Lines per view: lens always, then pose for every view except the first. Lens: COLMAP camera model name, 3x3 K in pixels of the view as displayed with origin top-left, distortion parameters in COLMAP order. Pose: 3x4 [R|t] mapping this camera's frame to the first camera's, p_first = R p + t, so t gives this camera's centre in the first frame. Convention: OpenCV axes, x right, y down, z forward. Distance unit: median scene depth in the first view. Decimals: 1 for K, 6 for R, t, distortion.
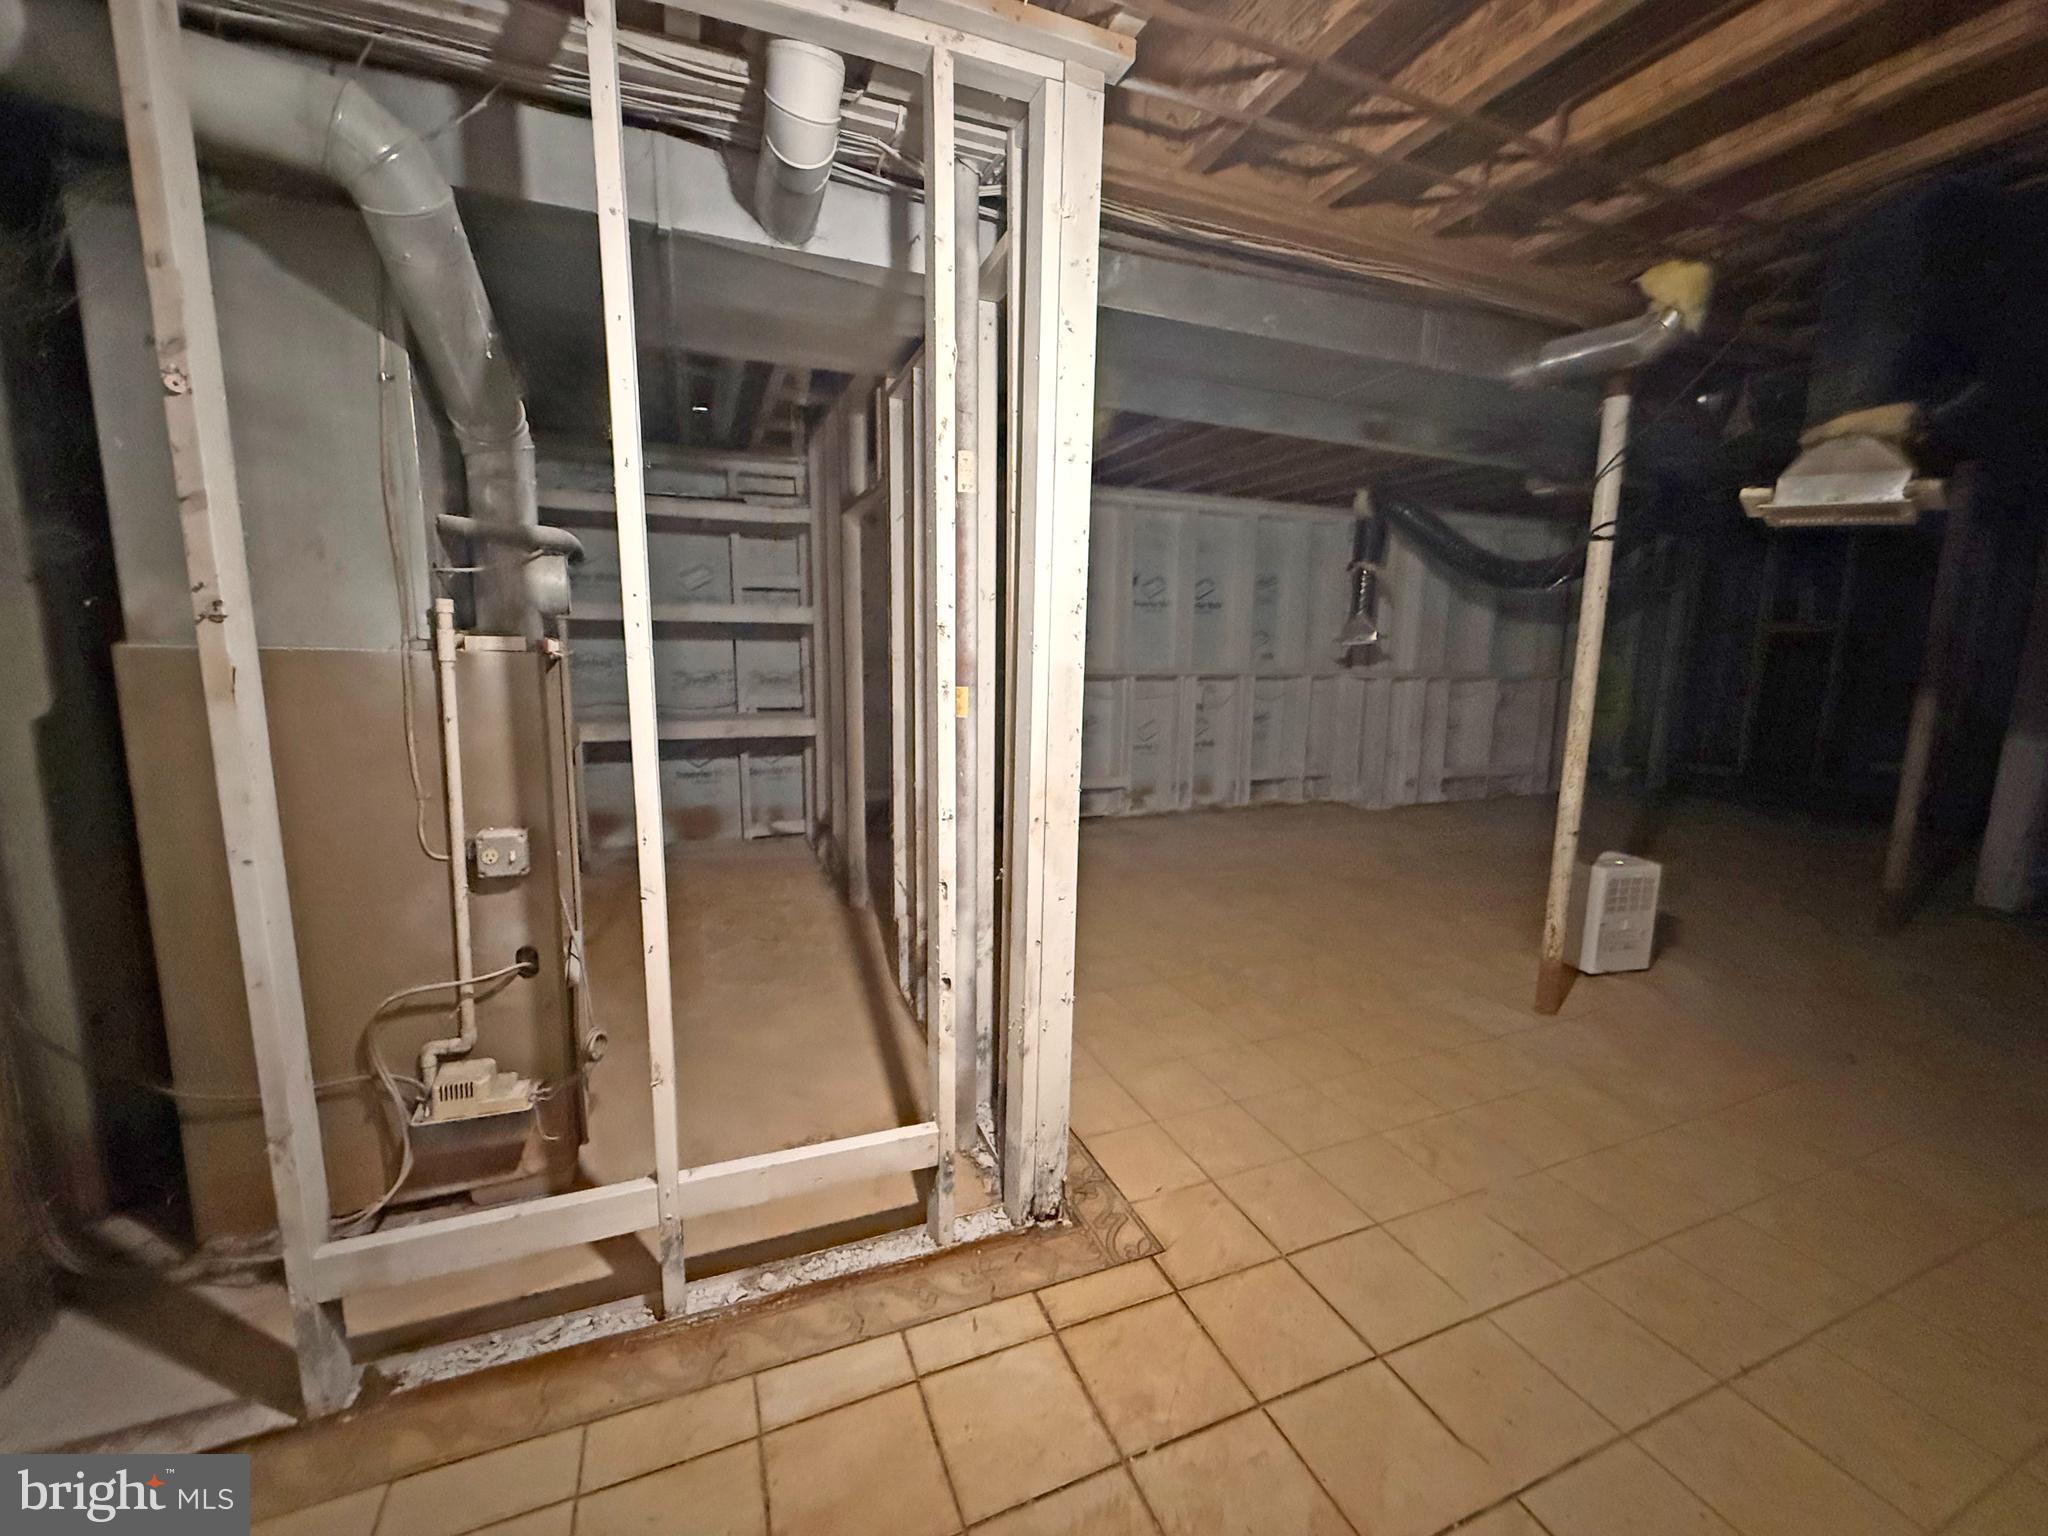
lens RADIAL K [[818.2, 0, 1021.9], [0, 818.2, 766.6], [0, 0, 1]] dist [0.000071, -0.000300]
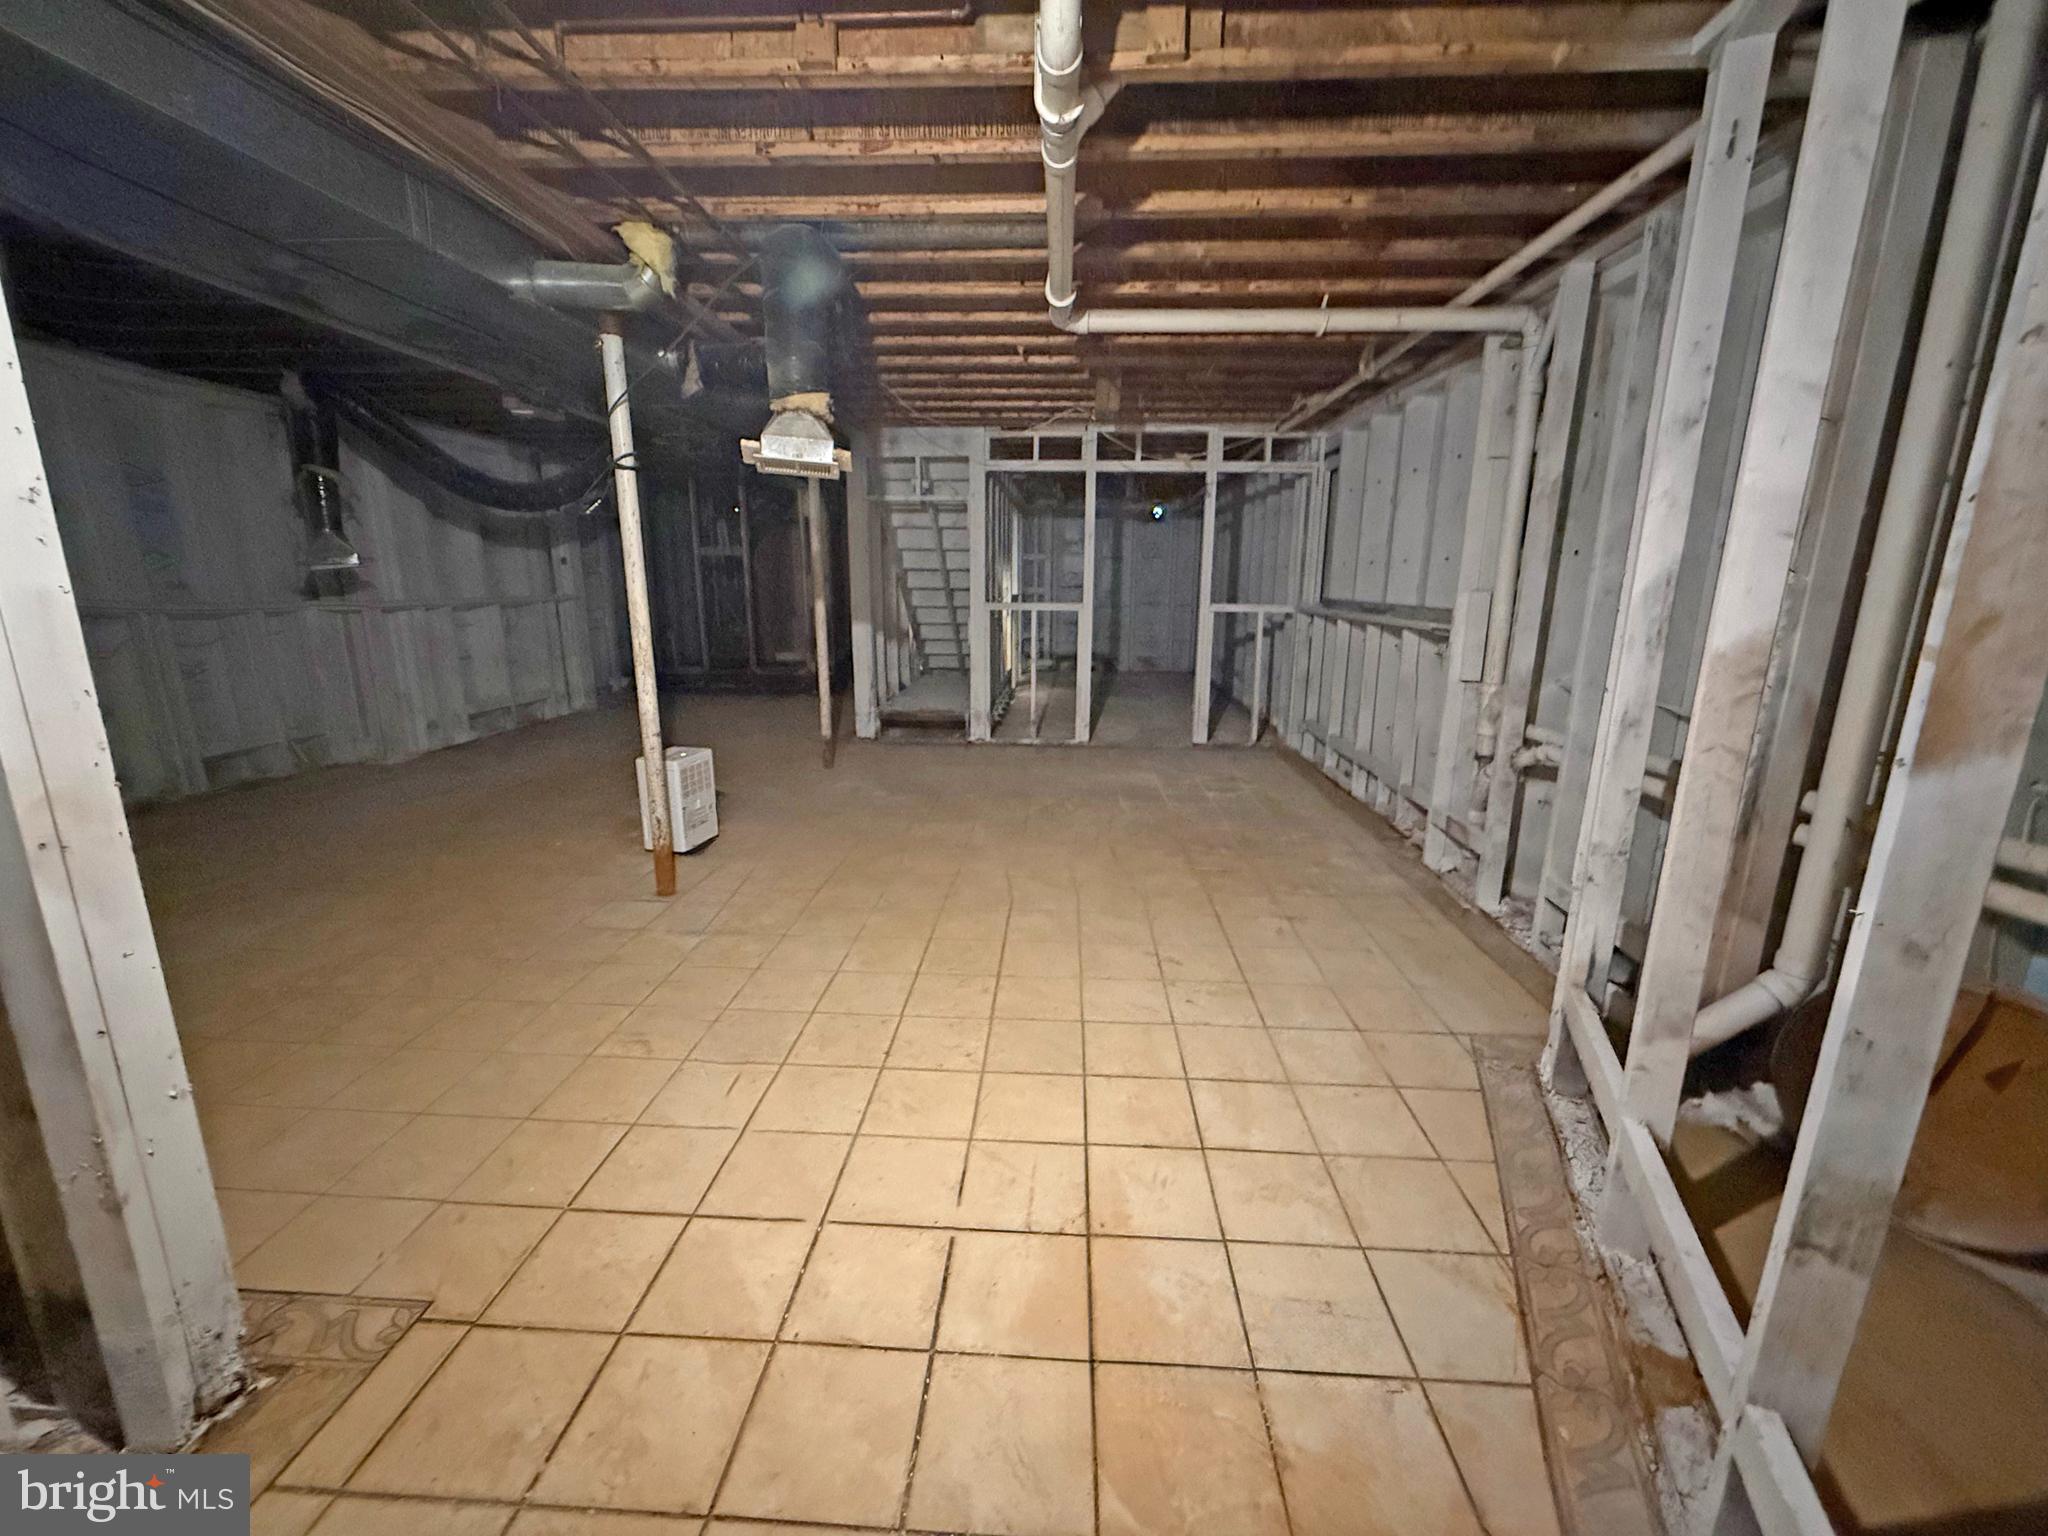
lens RADIAL K [[818.2, 0, 1021.9], [0, 818.2, 766.6], [0, 0, 1]] dist [0.000071, -0.000300]
pose [[0.429130, -0.212696, 0.877843, -0.132349], [0.138398, 0.975886, 0.168795, 0.003605], [-0.892577, 0.049057, 0.448219, 0.050114]]
